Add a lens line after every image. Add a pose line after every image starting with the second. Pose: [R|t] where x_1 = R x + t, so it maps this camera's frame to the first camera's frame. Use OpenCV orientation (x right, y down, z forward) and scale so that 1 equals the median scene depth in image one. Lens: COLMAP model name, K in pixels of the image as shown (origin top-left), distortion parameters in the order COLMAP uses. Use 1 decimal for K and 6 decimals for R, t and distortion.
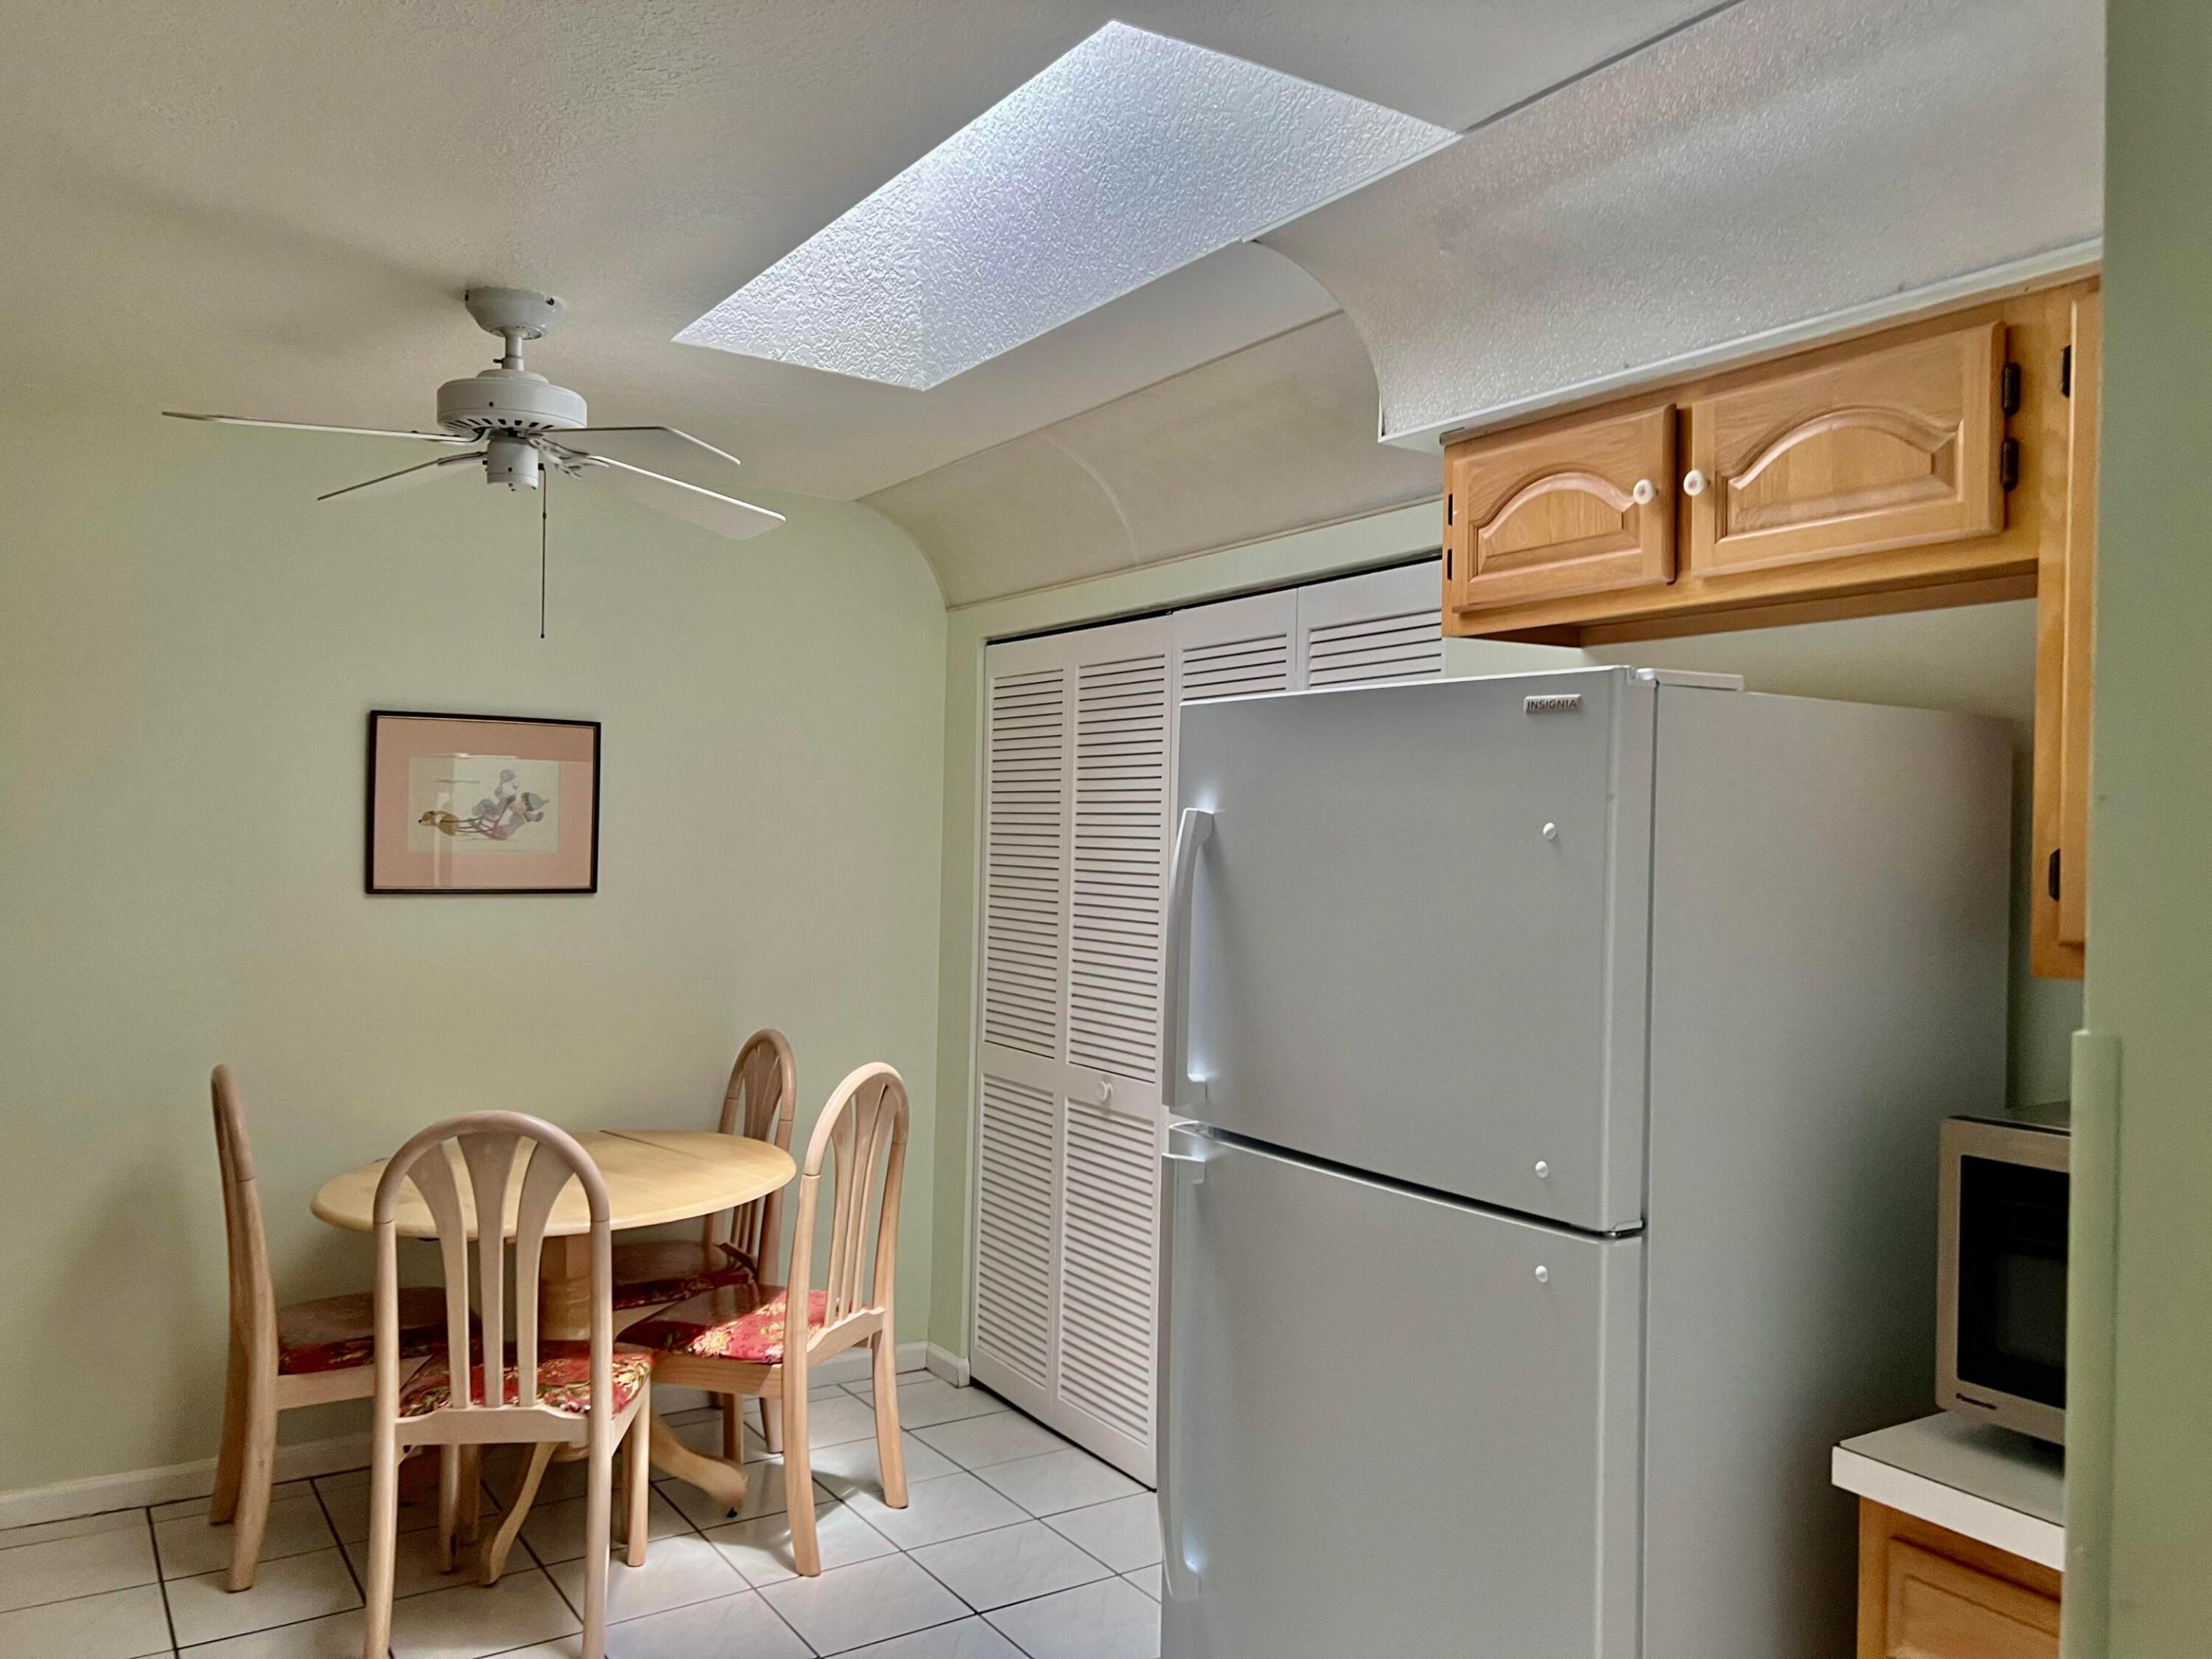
lens RADIAL K [[1650.8, 0, 1110.6], [0, 1650.8, 846.4], [0, 0, 1]] dist [0.067279, -0.081250]
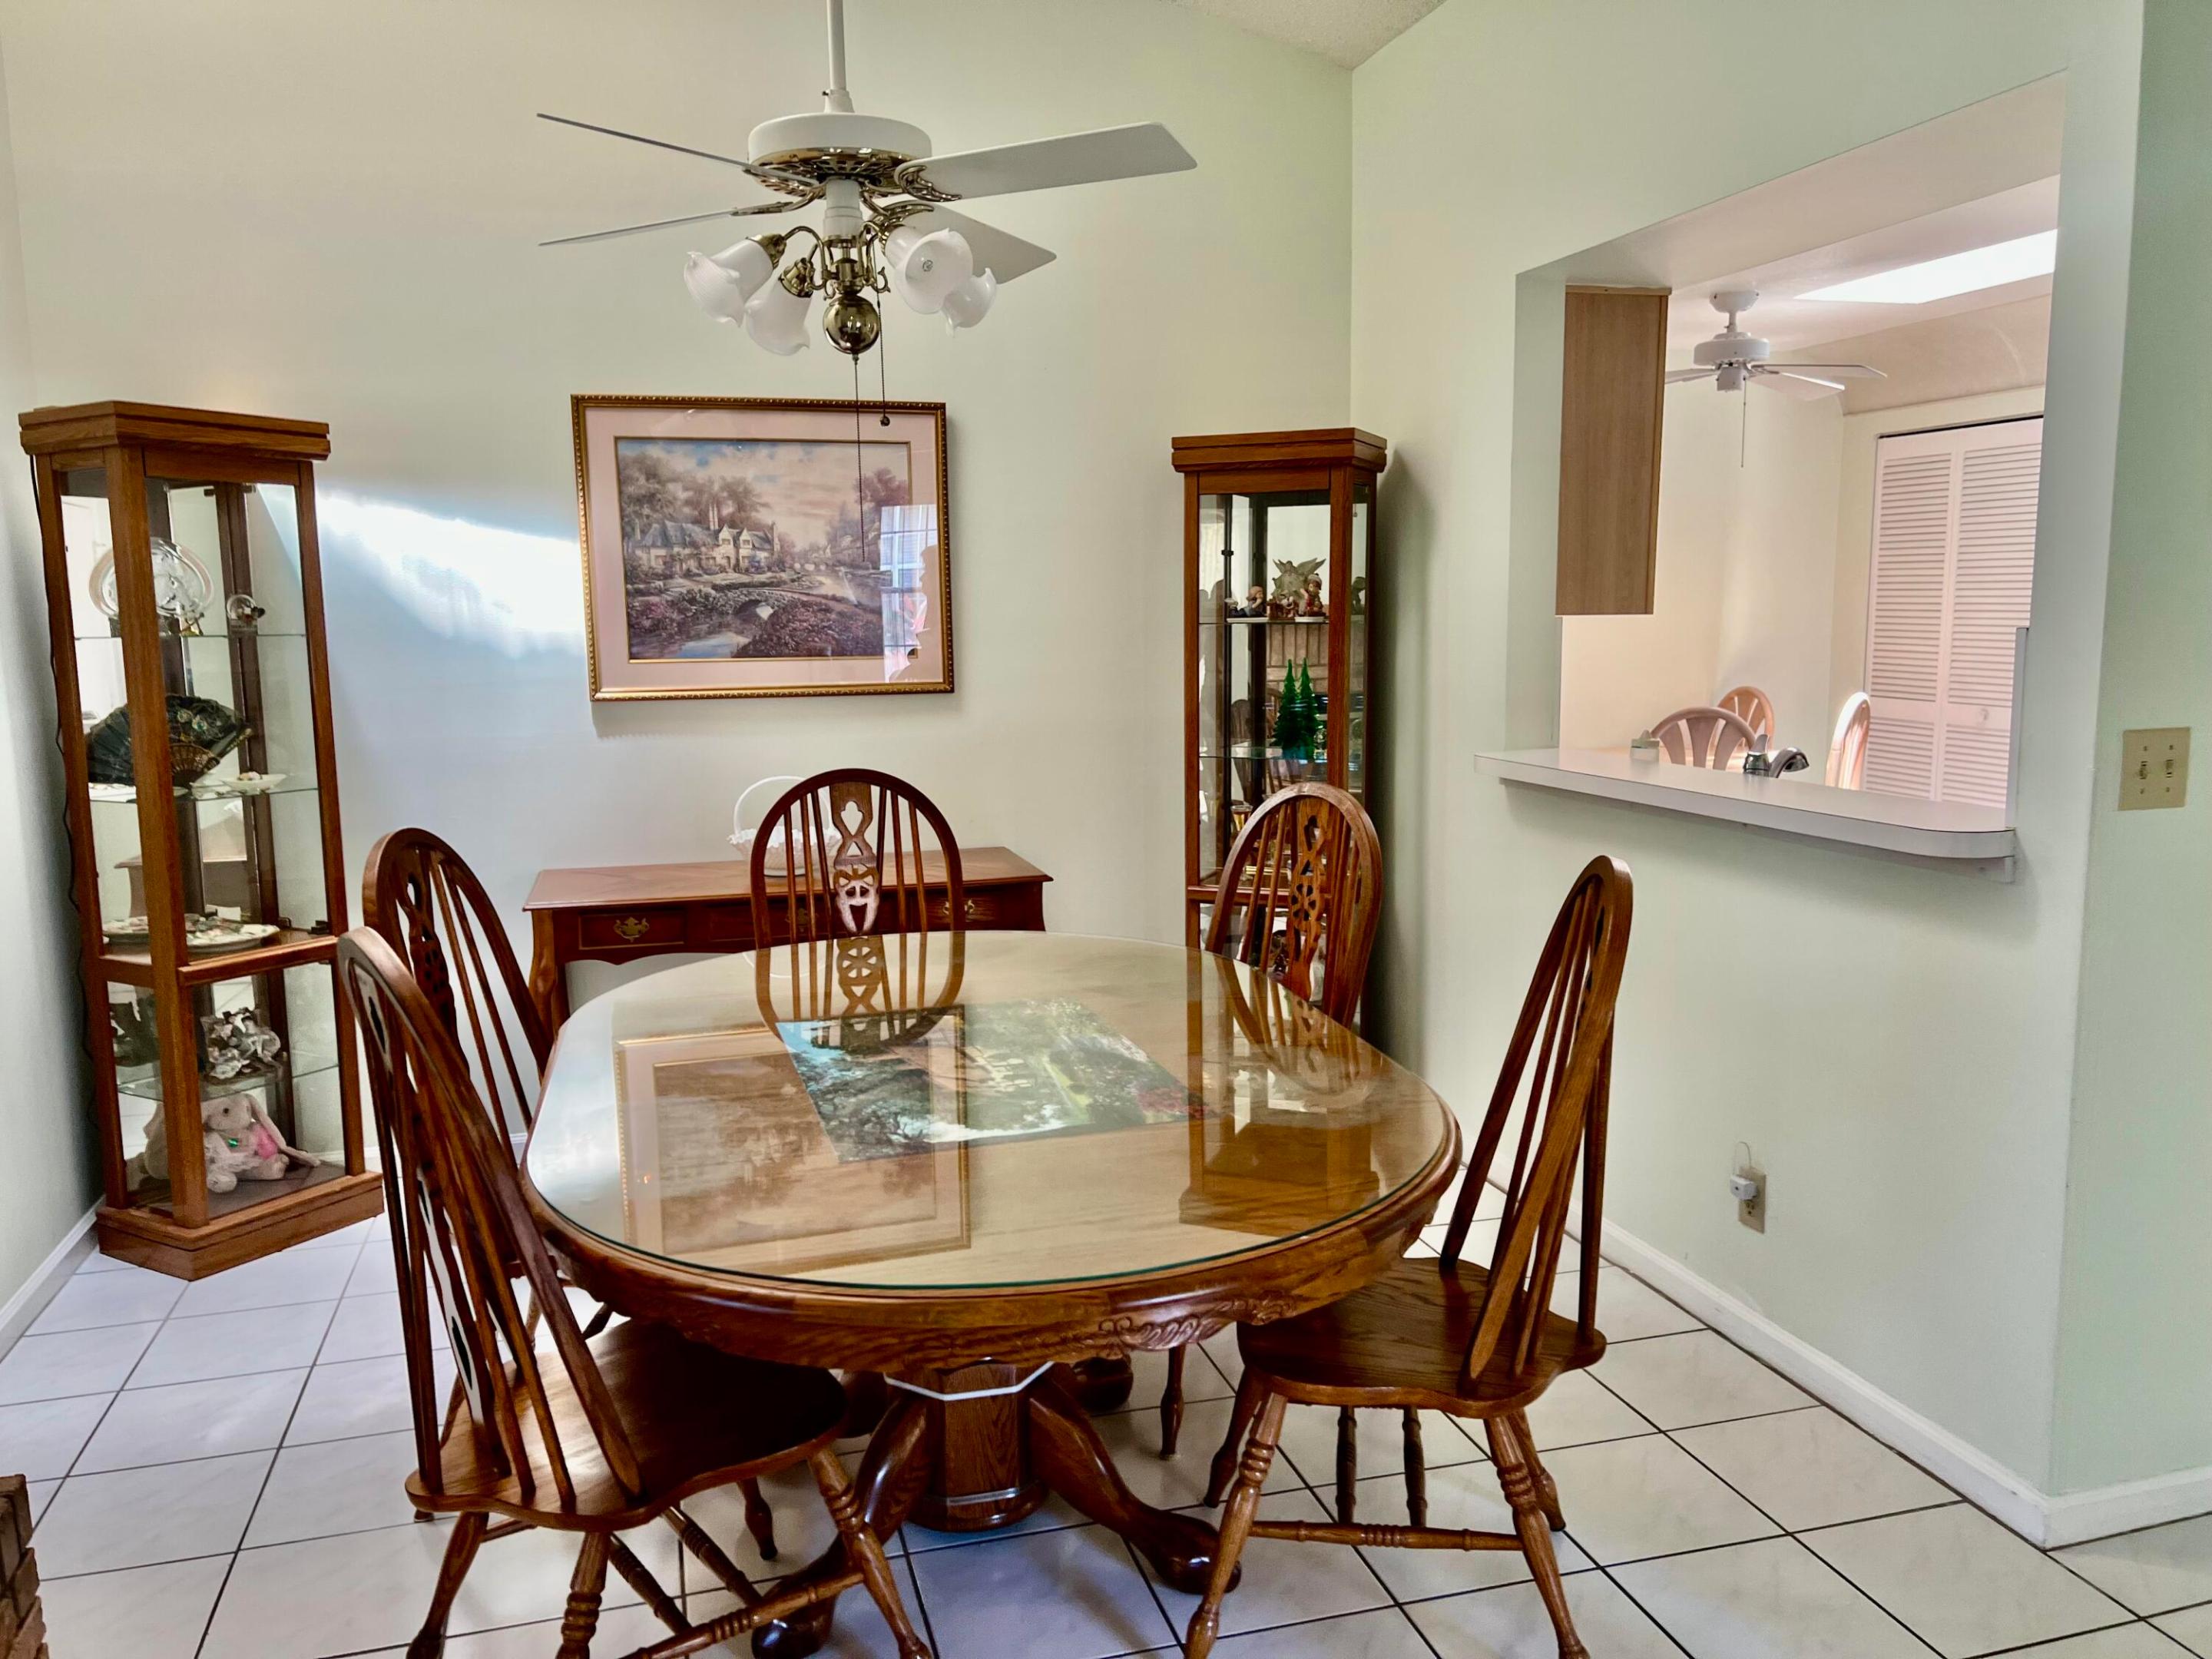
lens RADIAL K [[1650.8, 0, 1117.3], [0, 1650.8, 835.6], [0, 0, 1]] dist [0.067279, -0.081250]
pose [[0.955601, 0.008303, -0.294546, -0.469187], [0.032976, 0.990310, 0.134901, 0.017903], [0.292812, -0.138625, 0.946068, -1.181638]]
